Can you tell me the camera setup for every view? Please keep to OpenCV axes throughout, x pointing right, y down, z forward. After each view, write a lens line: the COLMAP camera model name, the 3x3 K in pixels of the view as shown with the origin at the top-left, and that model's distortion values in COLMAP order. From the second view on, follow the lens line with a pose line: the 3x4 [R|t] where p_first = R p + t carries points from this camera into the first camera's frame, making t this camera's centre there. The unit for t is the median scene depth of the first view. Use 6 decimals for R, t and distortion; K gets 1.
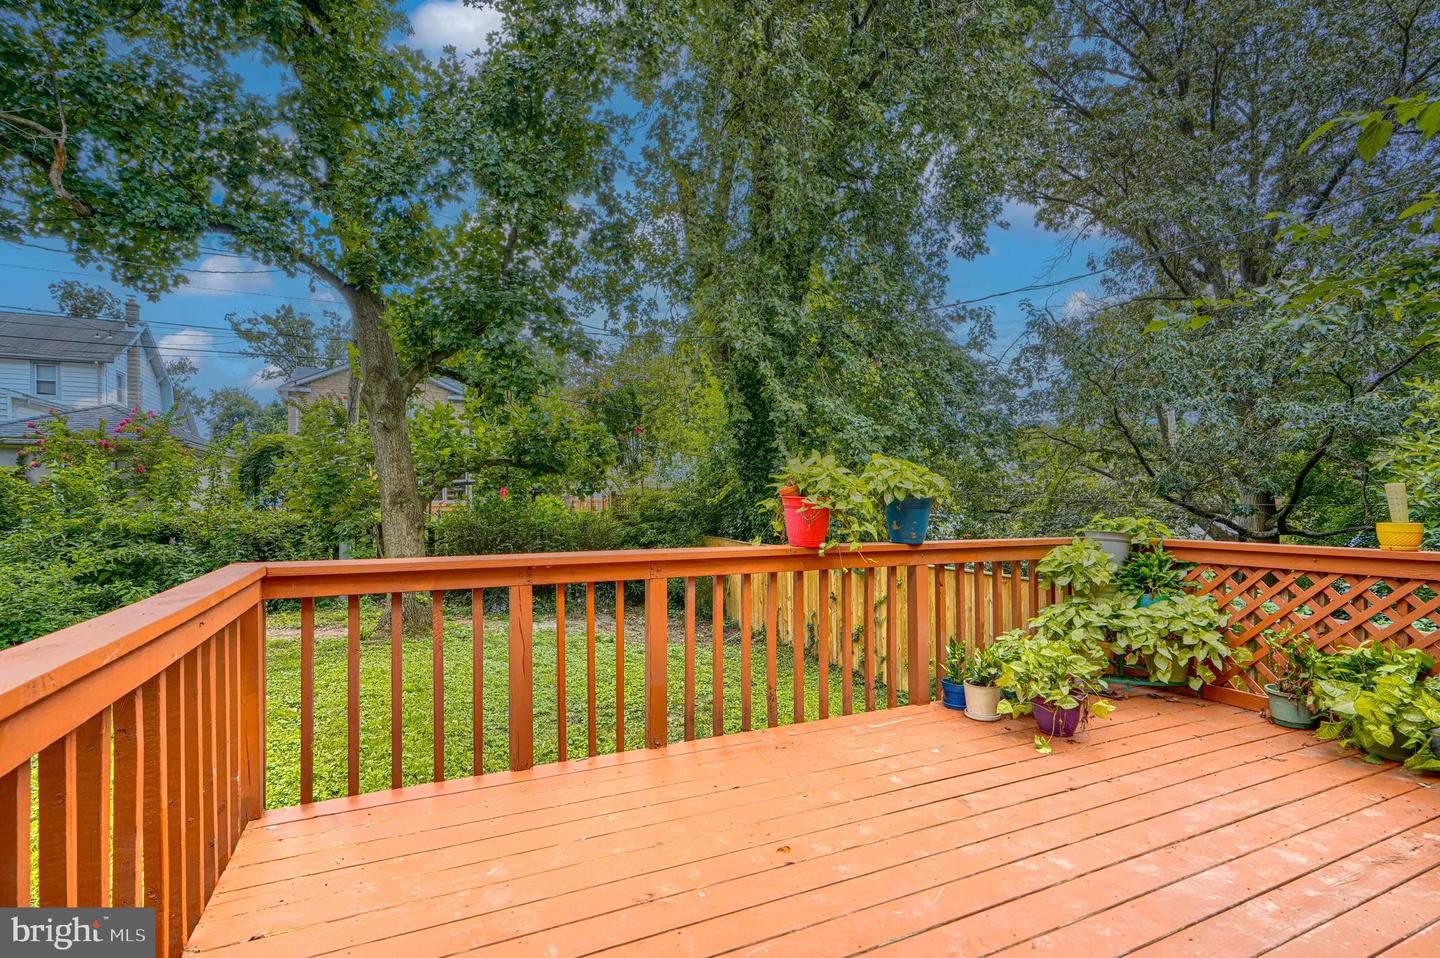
lens RADIAL K [[660.2, 0, 718.6], [0, 660.2, 489.0], [0, 0, 1]] dist [0.002331, -0.000037]
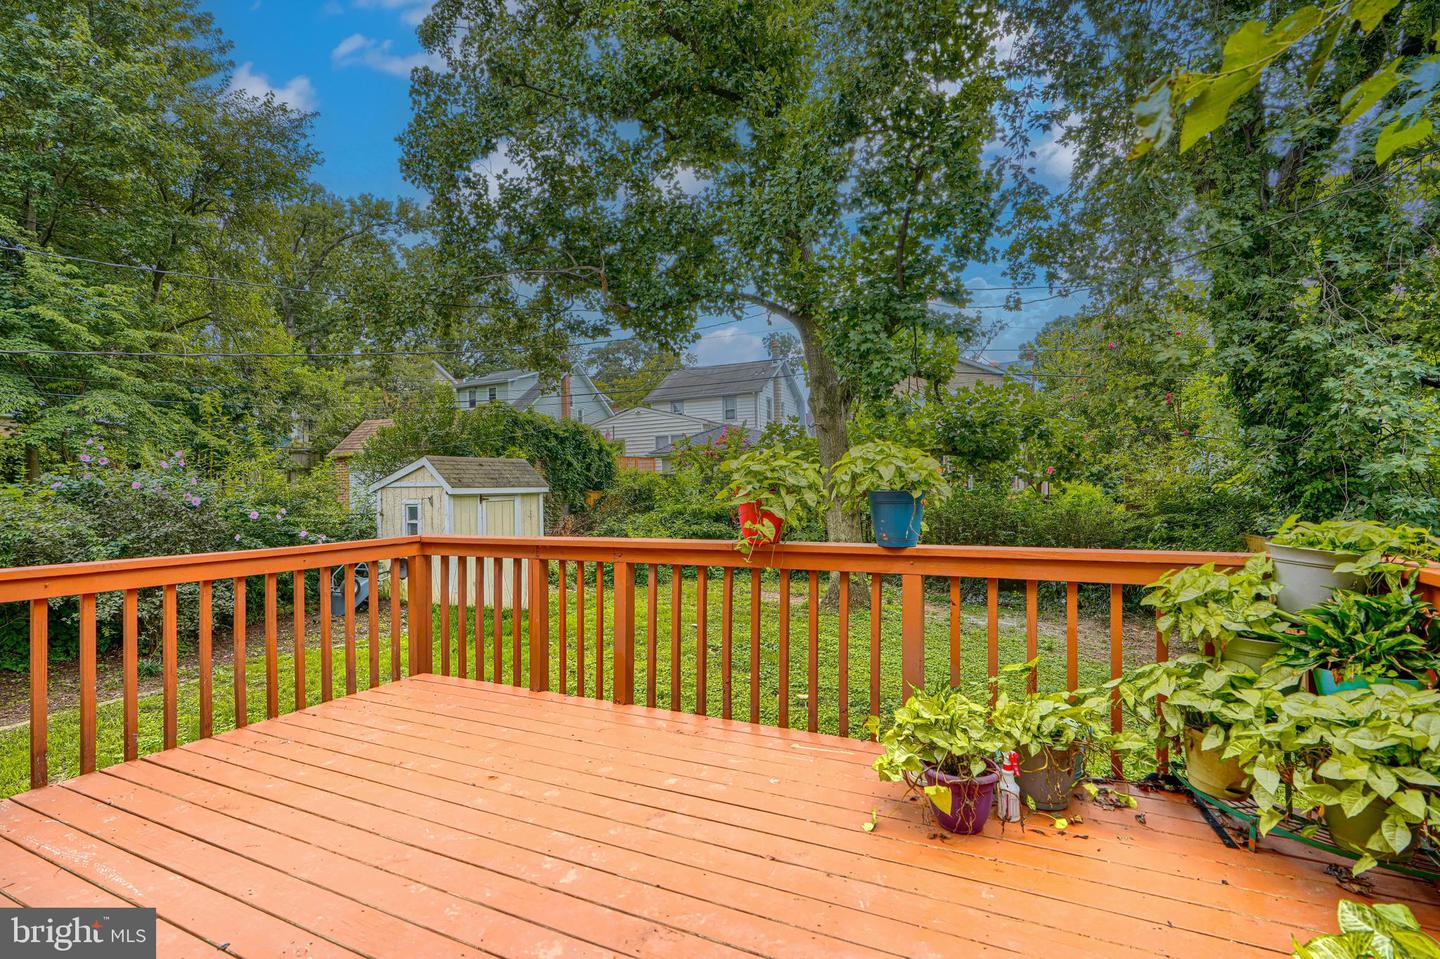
lens RADIAL K [[673.2, 0, 726.5], [0, 673.2, 483.9], [0, 0, 1]] dist [0.003522, 0.000312]
pose [[0.634221, -0.015360, -0.772999, 0.478133], [0.024465, 0.999701, 0.000208, -0.000637], [0.772765, -0.019043, 0.634407, 0.188284]]
